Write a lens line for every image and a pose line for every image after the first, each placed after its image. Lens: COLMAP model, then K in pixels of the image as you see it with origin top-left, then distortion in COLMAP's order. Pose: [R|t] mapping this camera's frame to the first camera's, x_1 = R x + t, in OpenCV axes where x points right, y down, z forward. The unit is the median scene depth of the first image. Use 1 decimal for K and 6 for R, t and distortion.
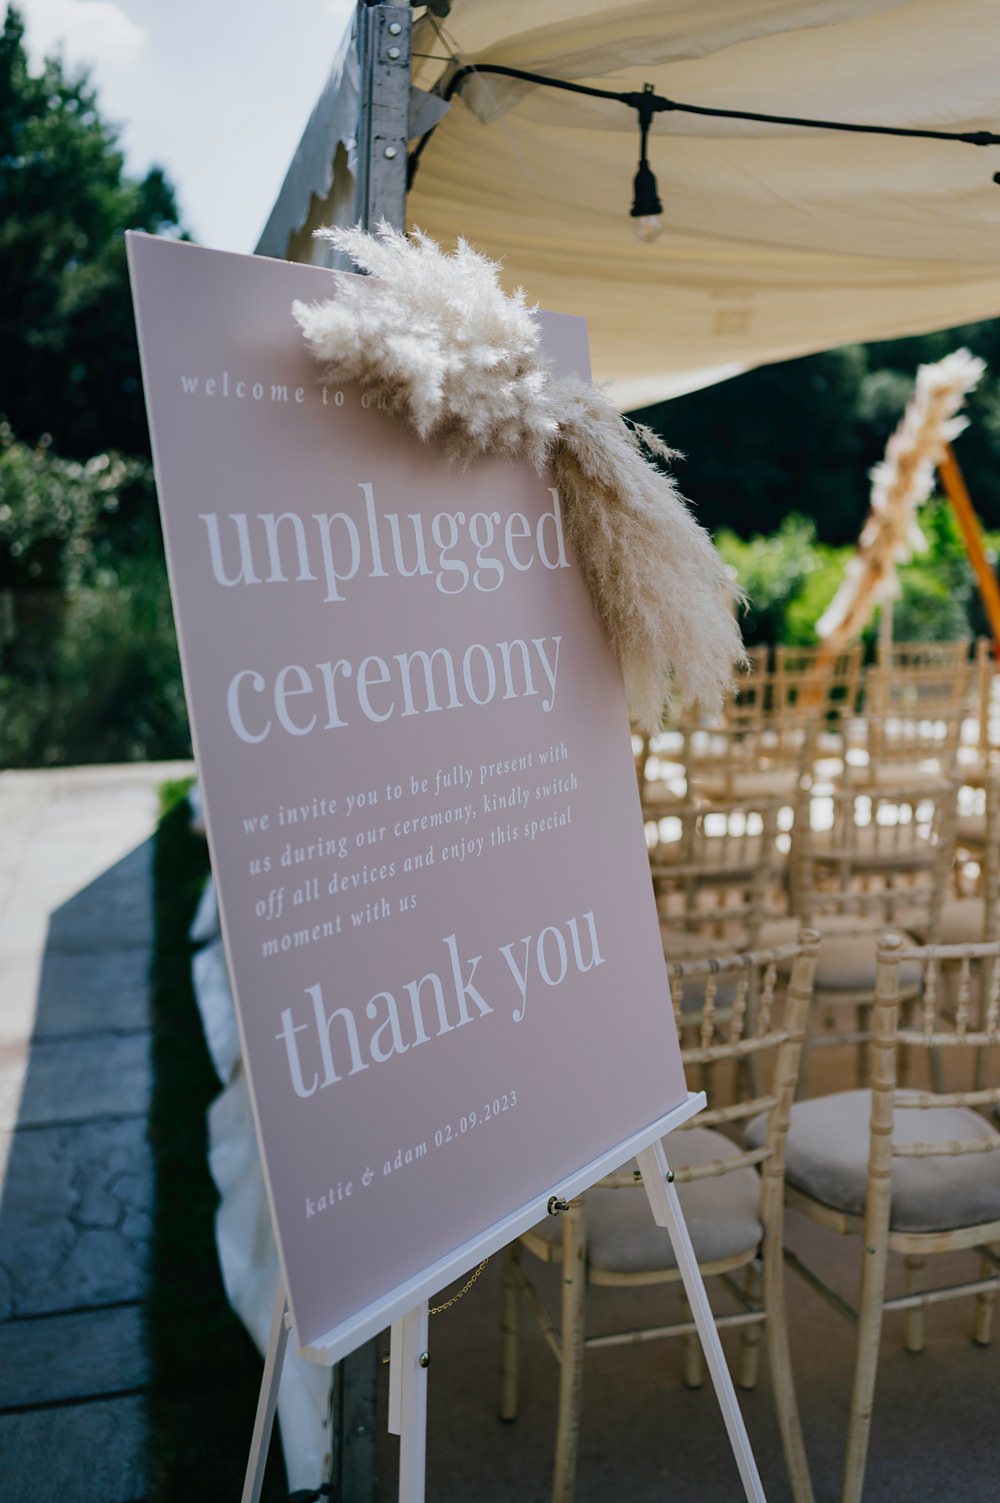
lens RADIAL K [[1463.7, 0, 500.0], [0, 1463.7, 751.5], [0, 0, 1]] dist [0.063297, 0.006932]
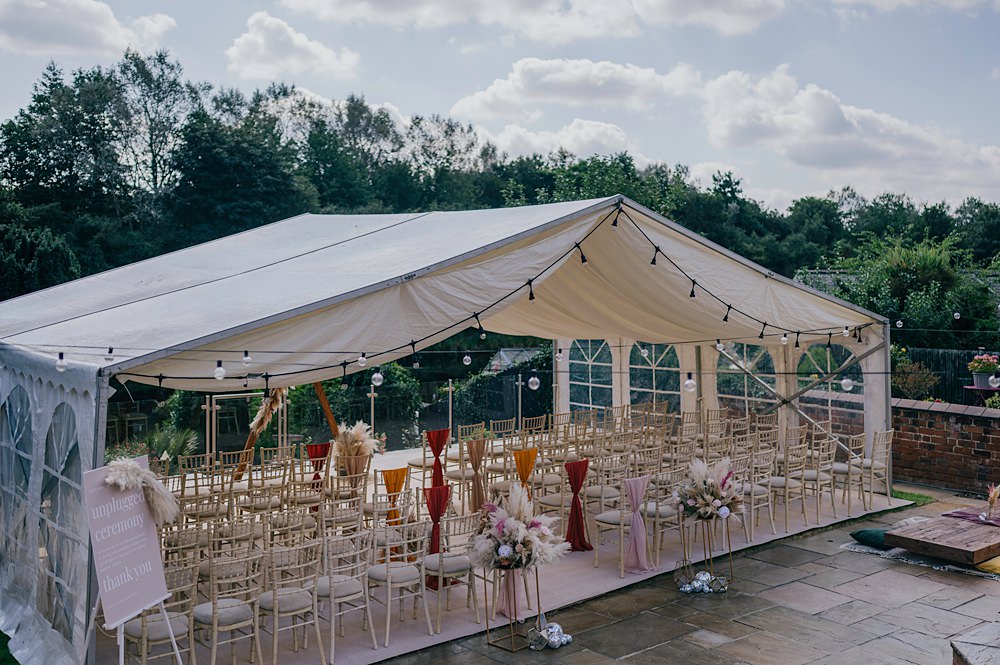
lens RADIAL K [[1094.6, 0, 500.0], [0, 1094.6, 332.5], [0, 0, 1]] dist [0.008451, 0.008141]
pose [[0.927274, -0.005385, 0.374345, -0.195300], [0.038471, 0.995974, -0.080967, -0.280583], [-0.372402, 0.089481, 0.923748, -2.607623]]
